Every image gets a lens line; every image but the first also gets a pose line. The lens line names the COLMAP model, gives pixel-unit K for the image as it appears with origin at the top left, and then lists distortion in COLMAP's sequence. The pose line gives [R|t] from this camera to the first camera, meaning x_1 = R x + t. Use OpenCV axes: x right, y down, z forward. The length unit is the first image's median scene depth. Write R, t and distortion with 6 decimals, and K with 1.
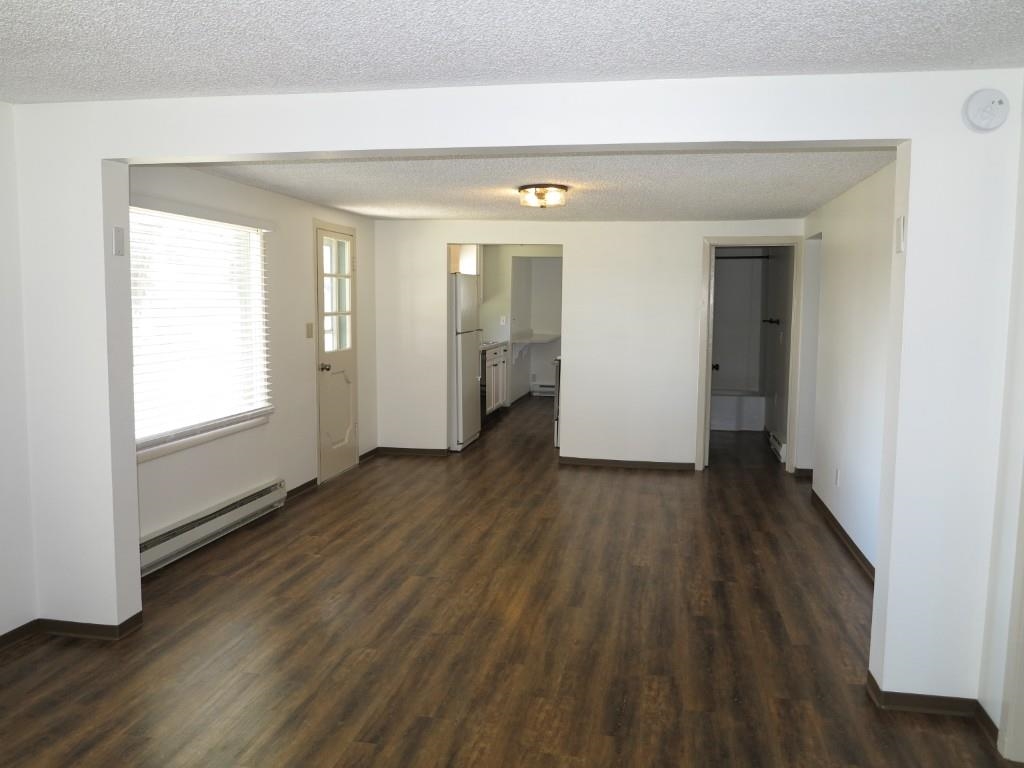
lens RADIAL K [[844.9, 0, 508.8], [0, 844.9, 388.1], [0, 0, 1]] dist [-0.037673, 0.006012]
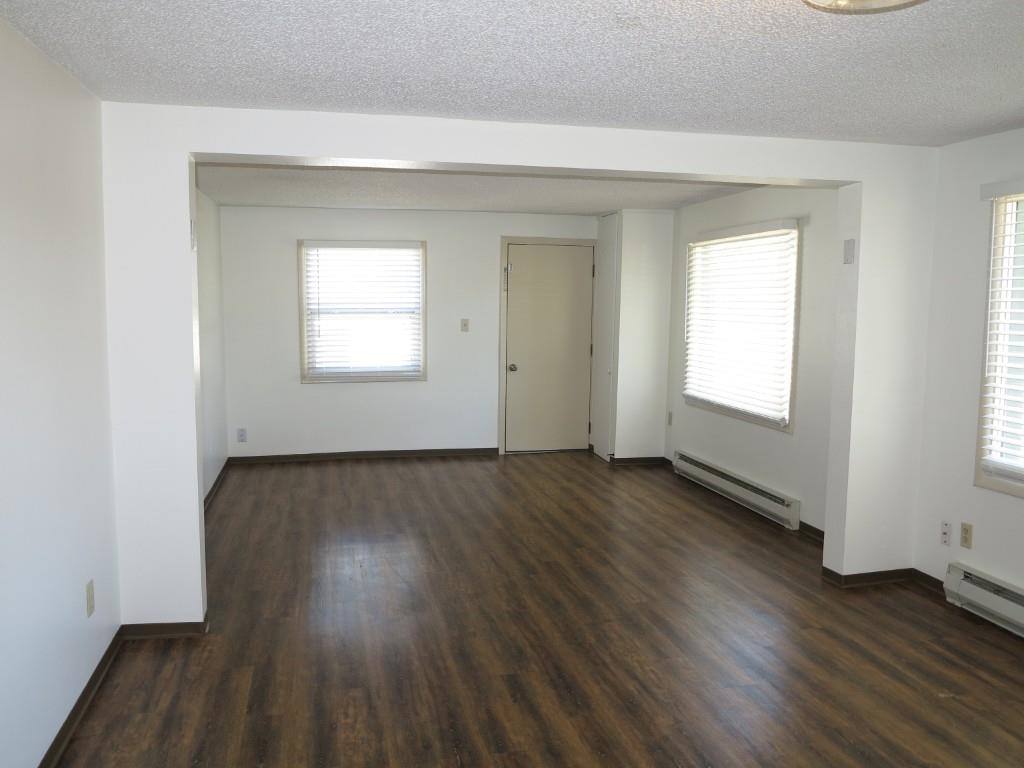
lens RADIAL K [[844.9, 0, 508.8], [0, 844.9, 388.1], [0, 0, 1]] dist [-0.037673, 0.006012]
pose [[-0.918914, 0.024356, -0.393706, 0.319028], [-0.055510, 0.980175, 0.190199, -0.132839], [0.390533, 0.196632, -0.899344, 1.372222]]
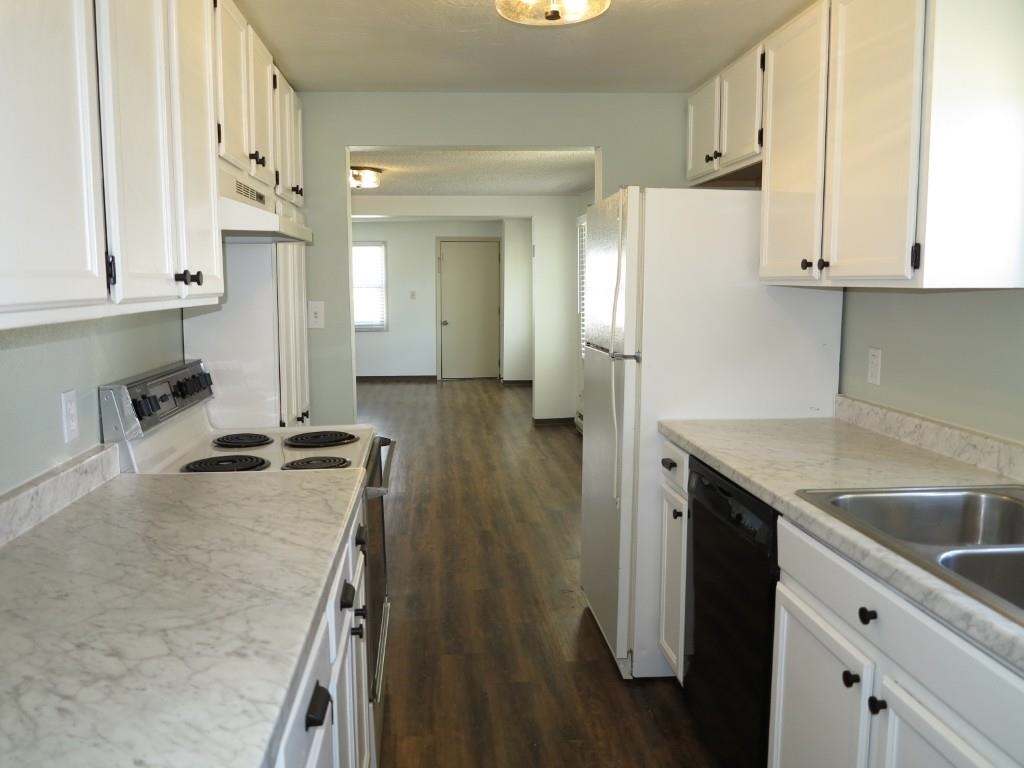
lens RADIAL K [[844.9, 0, 508.8], [0, 844.9, 388.1], [0, 0, 1]] dist [-0.037673, 0.006012]
pose [[-0.961711, 0.026397, -0.272792, 0.173624], [-0.034805, 0.975528, 0.217103, -0.220455], [0.271848, 0.218285, -0.937257, 2.322427]]
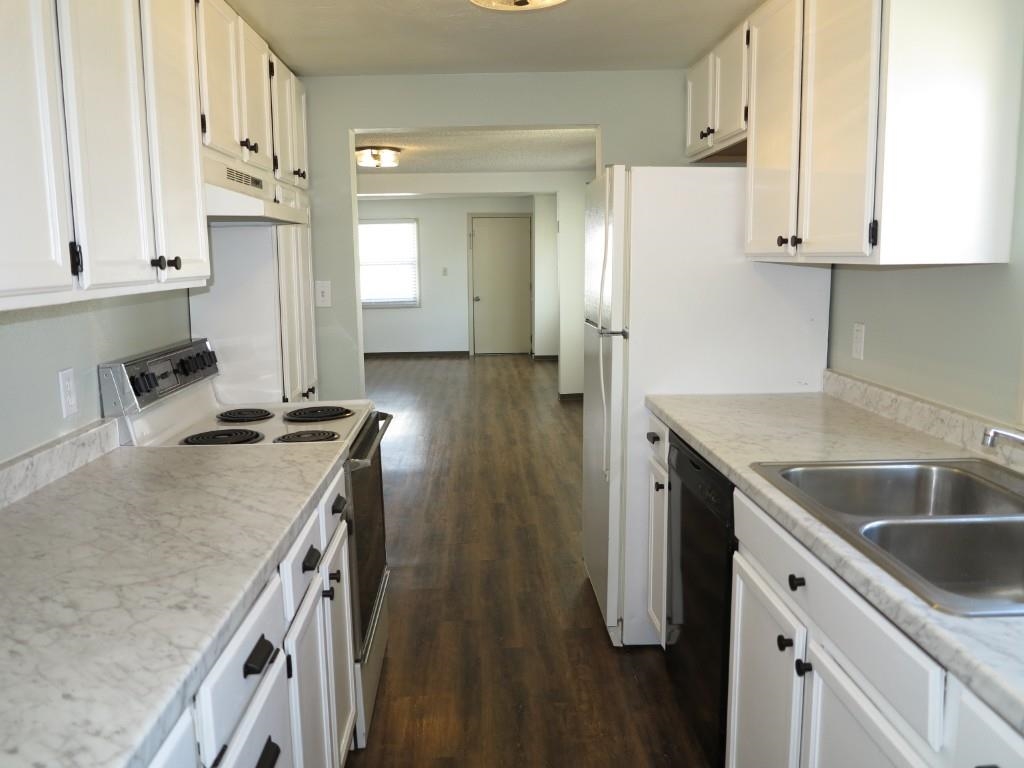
lens RADIAL K [[844.9, 0, 508.8], [0, 844.9, 388.1], [0, 0, 1]] dist [-0.037673, 0.006012]
pose [[-0.974740, 0.037094, -0.220242, 0.140456], [-0.018992, 0.968774, 0.247218, -0.226004], [0.222535, 0.245156, -0.943598, 2.348480]]
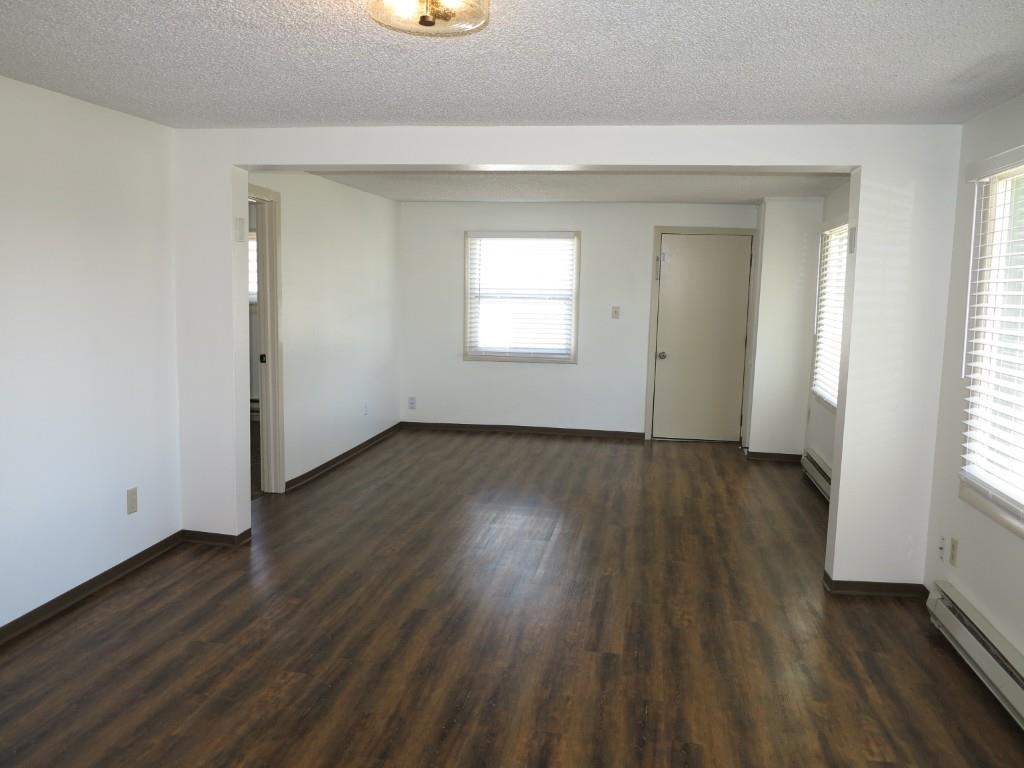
lens RADIAL K [[844.9, 0, 508.8], [0, 844.9, 388.1], [0, 0, 1]] dist [-0.037673, 0.006012]
pose [[-0.999239, -0.029897, -0.025032, 0.010225], [-0.034679, 0.974888, 0.219977, -0.152963], [0.017826, 0.220678, -0.975184, 1.525007]]
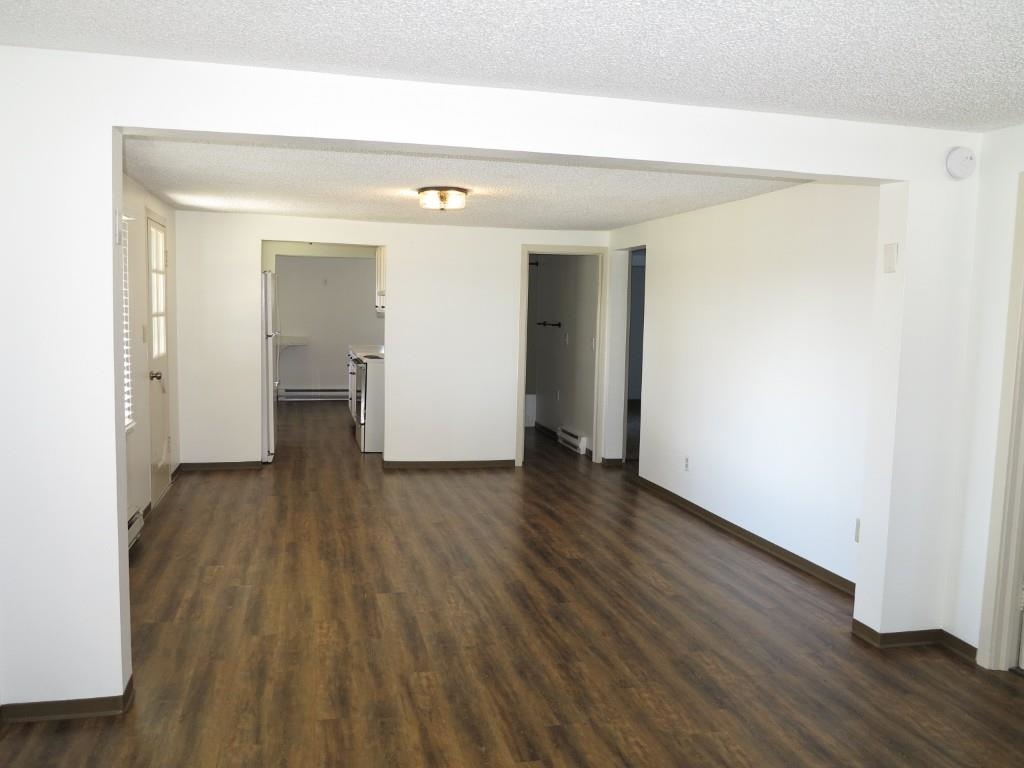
lens RADIAL K [[844.9, 0, 508.8], [0, 844.9, 388.1], [0, 0, 1]] dist [-0.037673, 0.006012]
pose [[0.912332, -0.026831, 0.408572, -0.327620], [0.026997, 0.999621, 0.005362, -0.008706], [-0.408561, 0.006138, 0.912710, 0.067775]]
